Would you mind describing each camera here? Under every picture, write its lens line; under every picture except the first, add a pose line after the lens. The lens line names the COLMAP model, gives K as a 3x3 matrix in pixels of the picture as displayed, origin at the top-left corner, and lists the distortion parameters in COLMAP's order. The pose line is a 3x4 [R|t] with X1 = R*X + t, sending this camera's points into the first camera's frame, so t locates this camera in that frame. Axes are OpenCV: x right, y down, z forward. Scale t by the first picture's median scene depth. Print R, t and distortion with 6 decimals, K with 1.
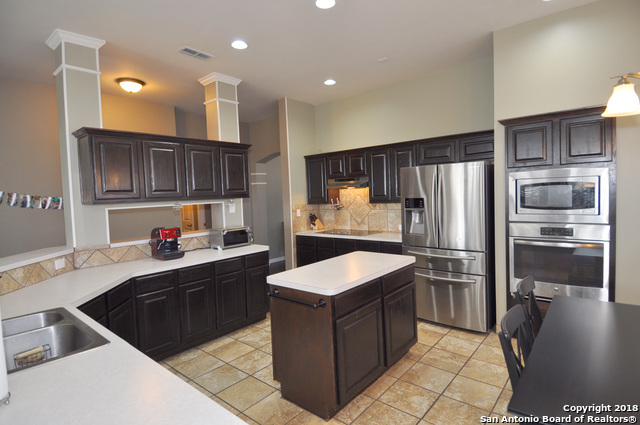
lens RADIAL K [[337.2, 0, 319.0], [0, 337.2, 212.3], [0, 0, 1]] dist [0.022776, -0.027801]
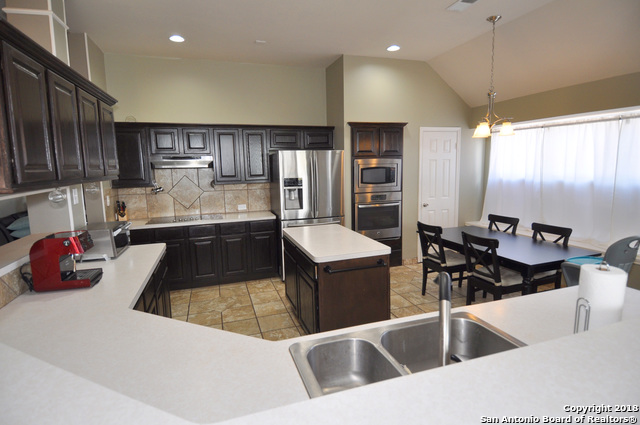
lens RADIAL K [[337.2, 0, 323.6], [0, 337.2, 211.6], [0, 0, 1]] dist [0.022776, -0.027801]
pose [[0.504765, -0.089342, 0.858621, -0.764855], [0.052455, 0.995966, 0.072796, -0.006287], [-0.861662, 0.008294, 0.507415, 0.375960]]
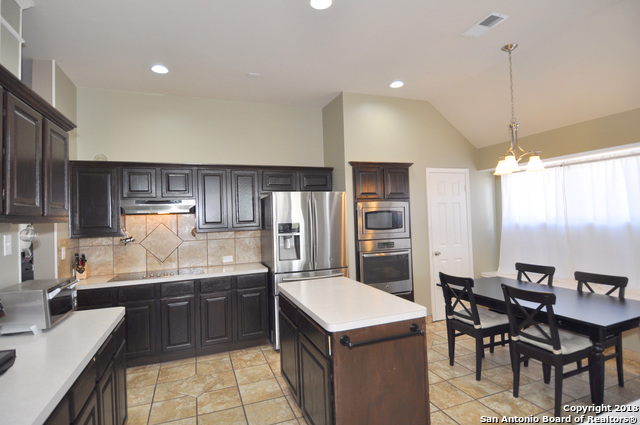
lens RADIAL K [[337.2, 0, 322.4], [0, 337.2, 208.9], [0, 0, 1]] dist [0.022776, -0.027801]
pose [[0.471990, 0.046483, 0.880378, -0.627953], [0.065866, 0.993959, -0.087793, 0.011238], [-0.879140, 0.099425, 0.466077, 0.514375]]
